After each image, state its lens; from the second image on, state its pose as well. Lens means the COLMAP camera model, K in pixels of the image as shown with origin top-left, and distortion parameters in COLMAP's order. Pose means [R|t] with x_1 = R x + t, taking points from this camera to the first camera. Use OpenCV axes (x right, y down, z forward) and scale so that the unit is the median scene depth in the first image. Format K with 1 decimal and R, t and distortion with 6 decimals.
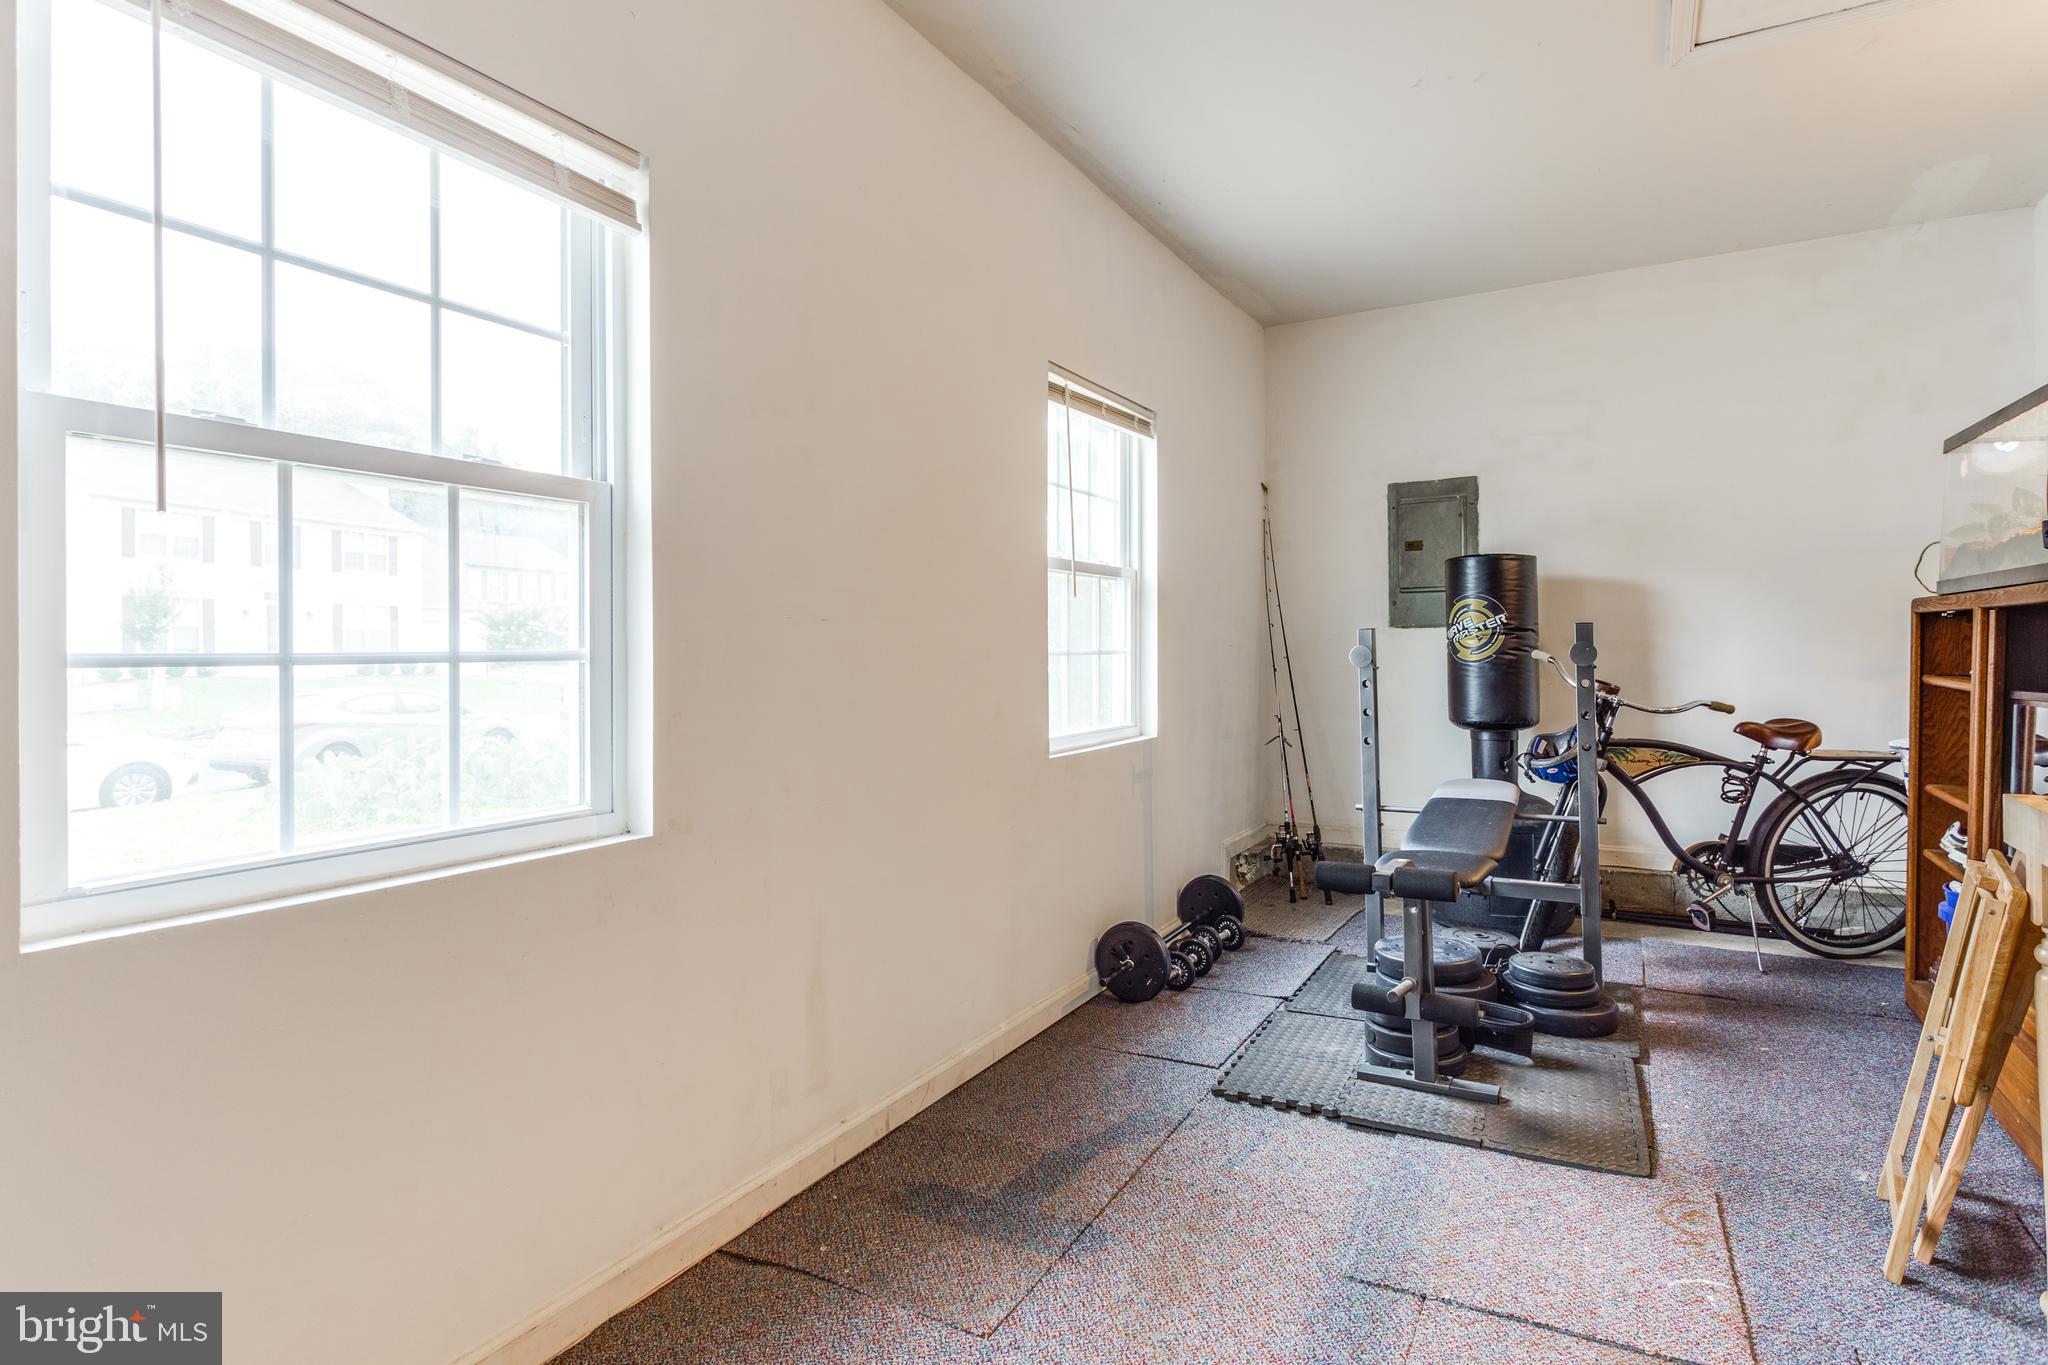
lens RADIAL K [[982.8, 0, 1014.5], [0, 982.8, 668.6], [0, 0, 1]] dist [0.003893, -0.000533]
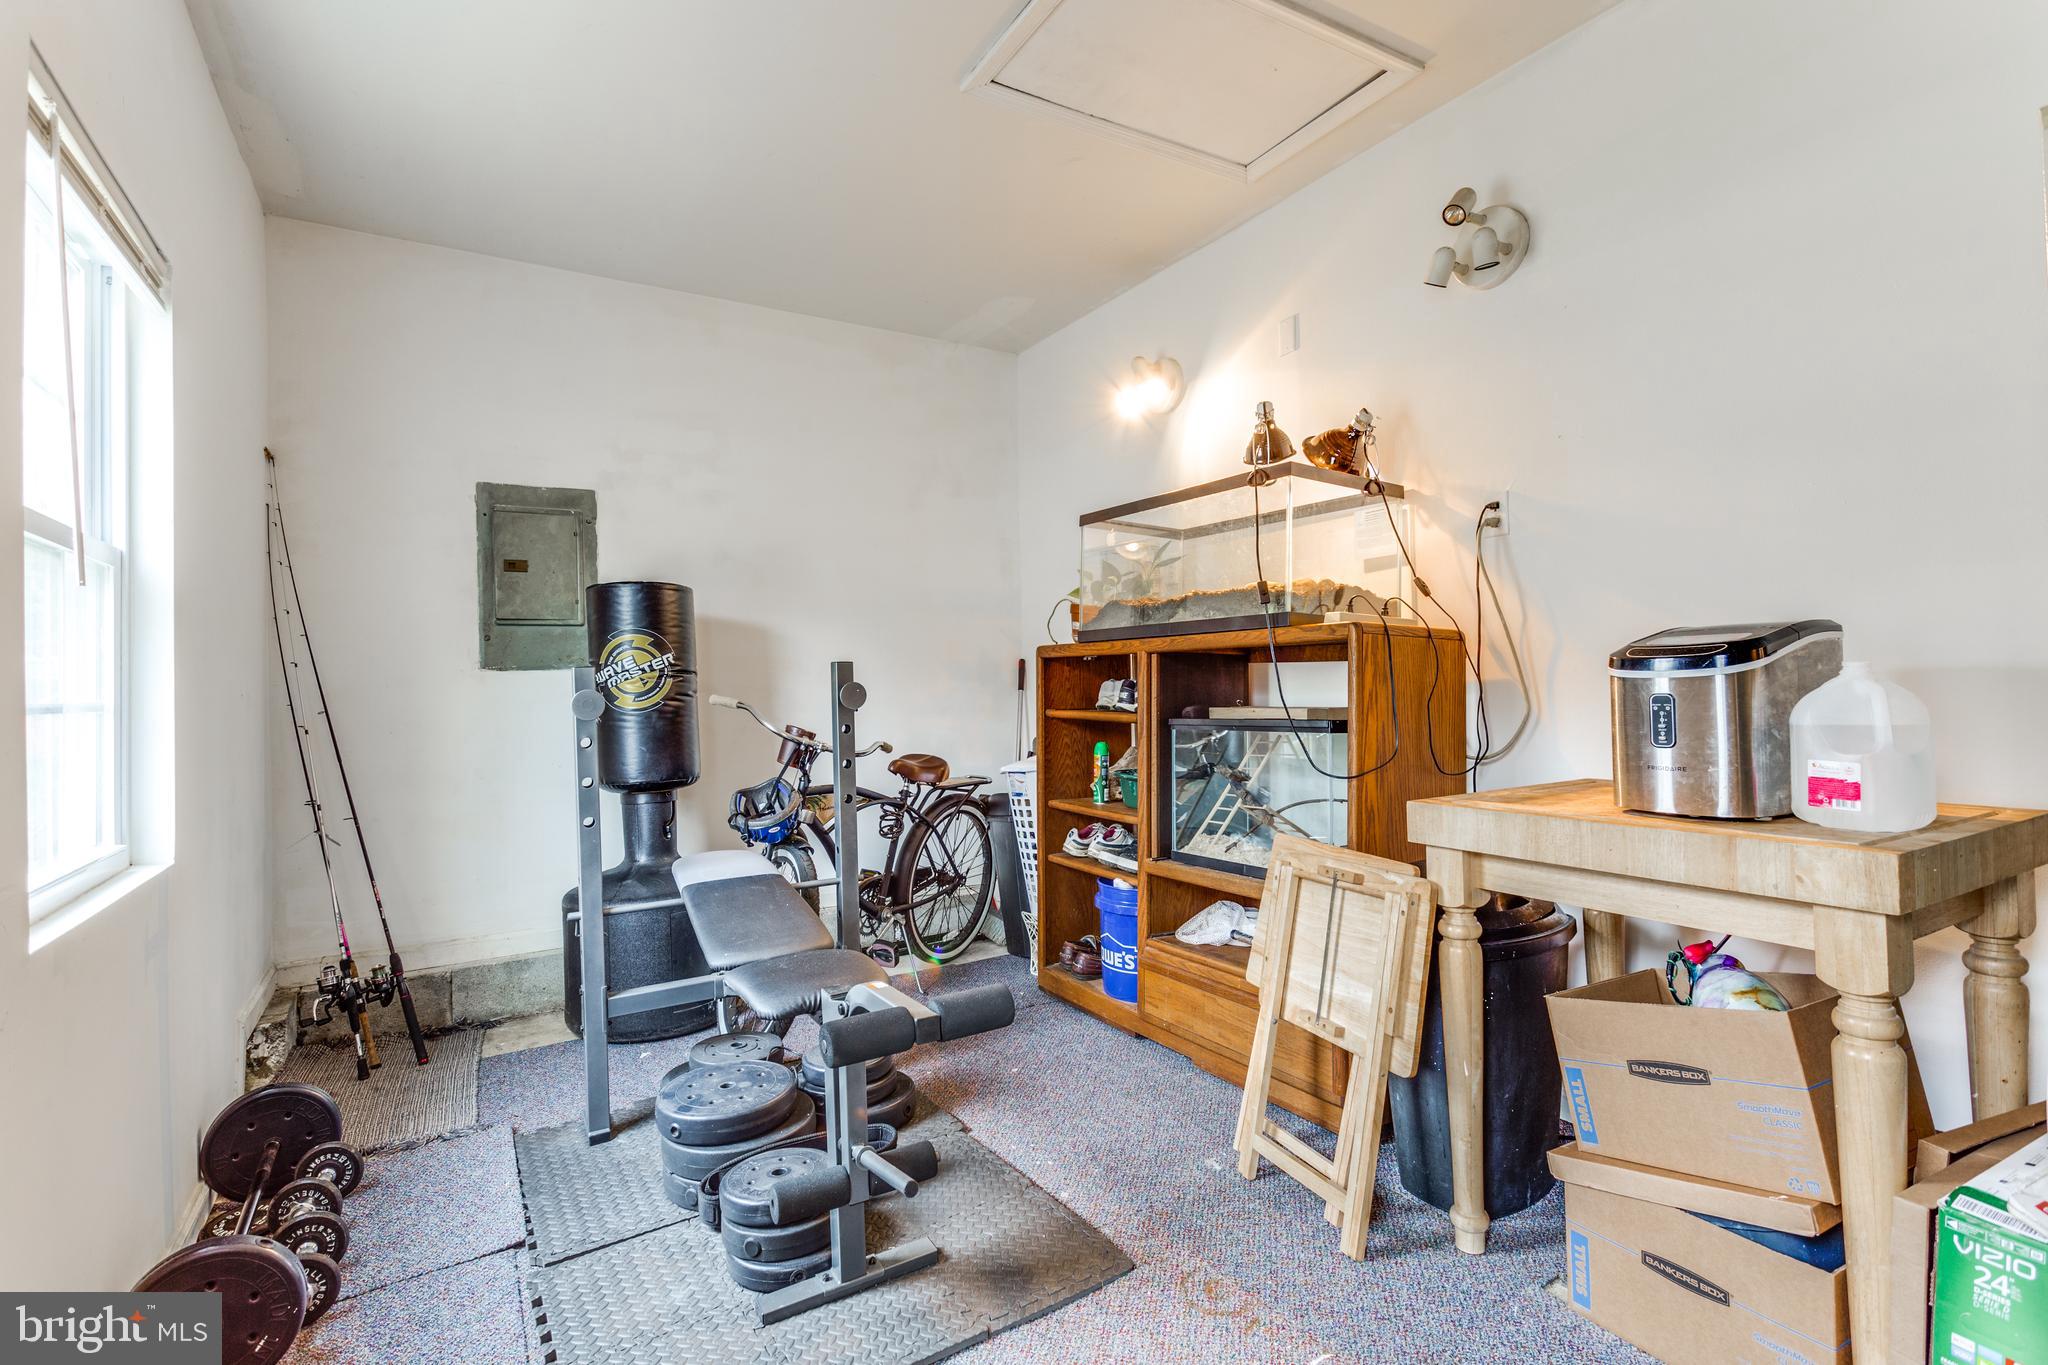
lens RADIAL K [[982.8, 0, 1026.8], [0, 982.8, 681.6], [0, 0, 1]] dist [0.003893, -0.000533]
pose [[0.485246, -0.000400, 0.874378, -0.098013], [0.034753, 0.999219, -0.018830, -0.004125], [-0.873687, 0.039524, 0.484880, 0.314804]]
